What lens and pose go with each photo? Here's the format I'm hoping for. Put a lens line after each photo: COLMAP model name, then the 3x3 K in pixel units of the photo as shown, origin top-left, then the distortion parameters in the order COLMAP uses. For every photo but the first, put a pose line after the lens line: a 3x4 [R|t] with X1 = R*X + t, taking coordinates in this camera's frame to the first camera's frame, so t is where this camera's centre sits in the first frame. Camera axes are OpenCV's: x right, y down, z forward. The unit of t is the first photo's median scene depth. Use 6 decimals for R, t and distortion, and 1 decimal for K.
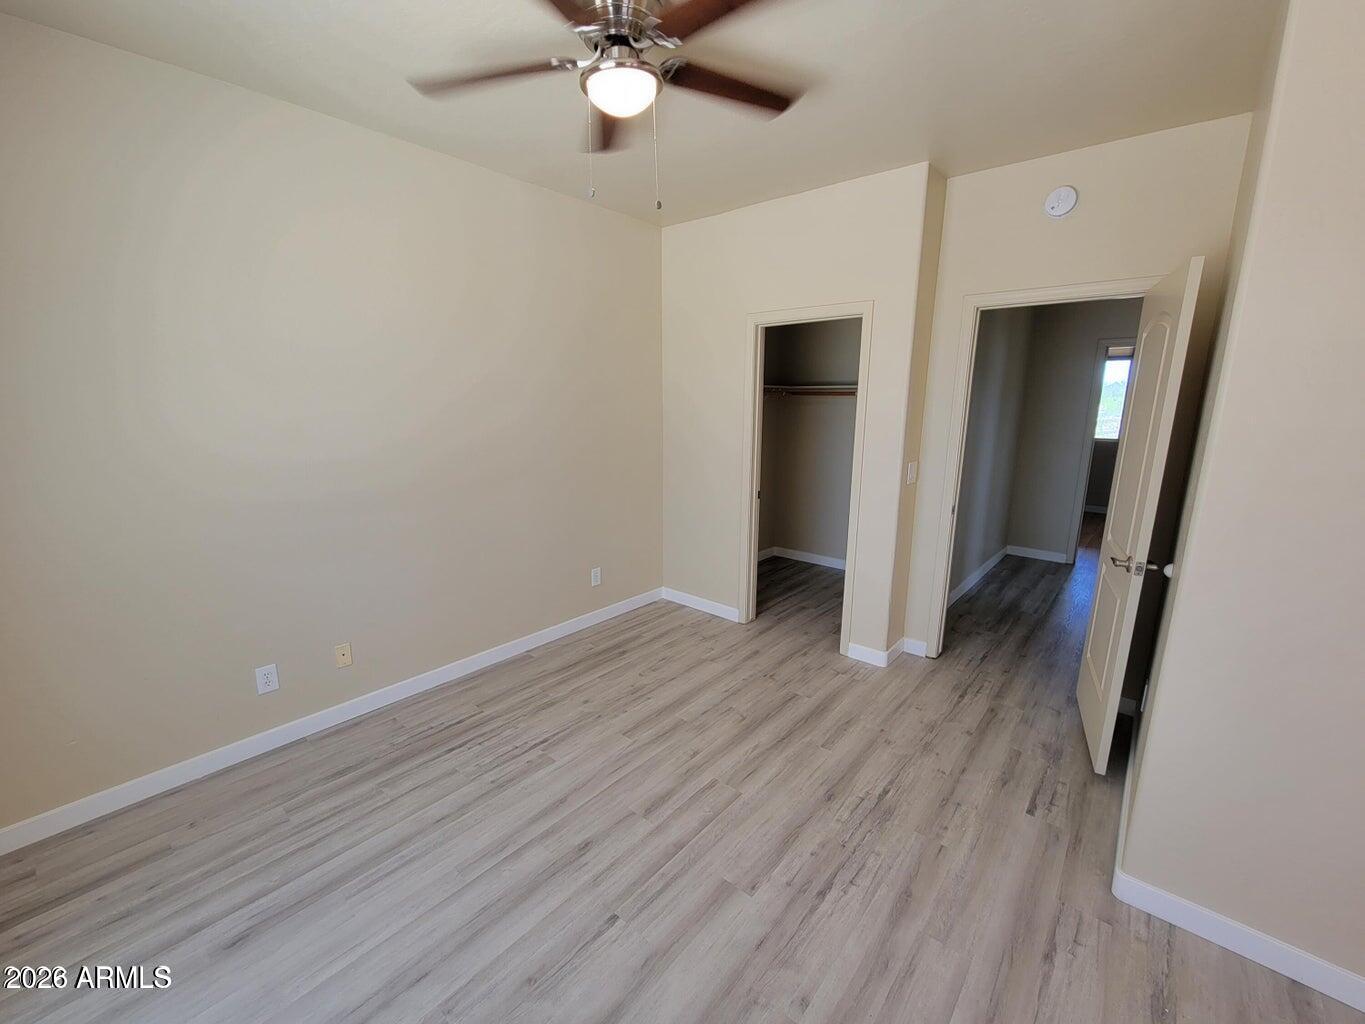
lens RADIAL K [[560.0, 0, 678.4], [0, 560.0, 520.5], [0, 0, 1]] dist [0.002755, -0.004743]
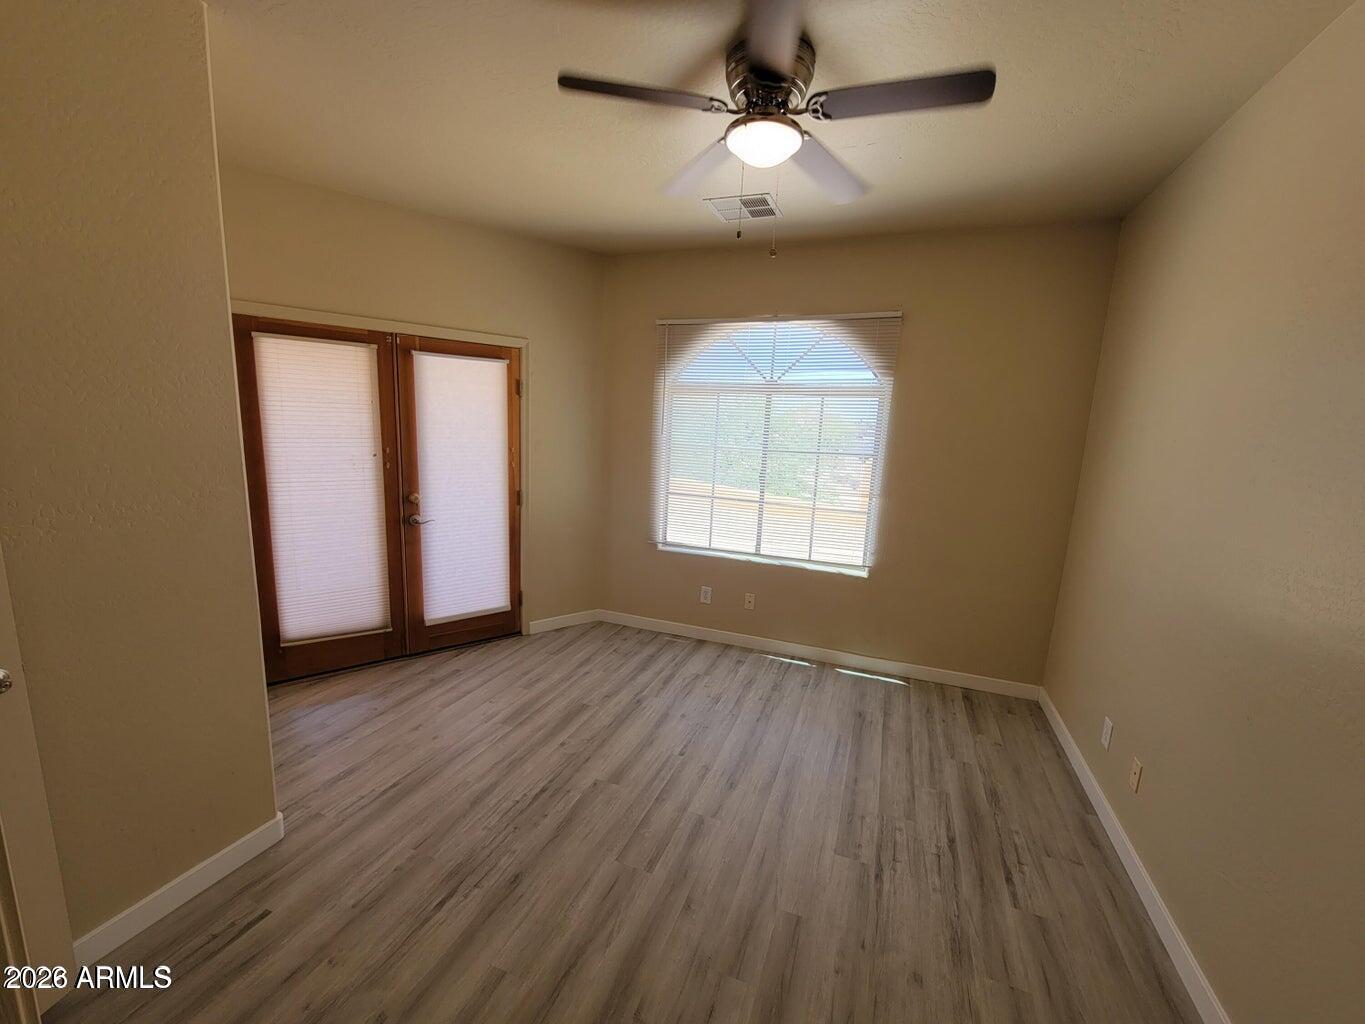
lens RADIAL K [[560.0, 0, 678.4], [0, 560.0, 520.5], [0, 0, 1]] dist [0.002755, -0.004743]
pose [[-0.940899, 0.016827, -0.338269, 0.322541], [-0.117341, 0.920712, 0.372185, -0.371982], [0.317711, 0.389881, -0.864322, 1.639969]]
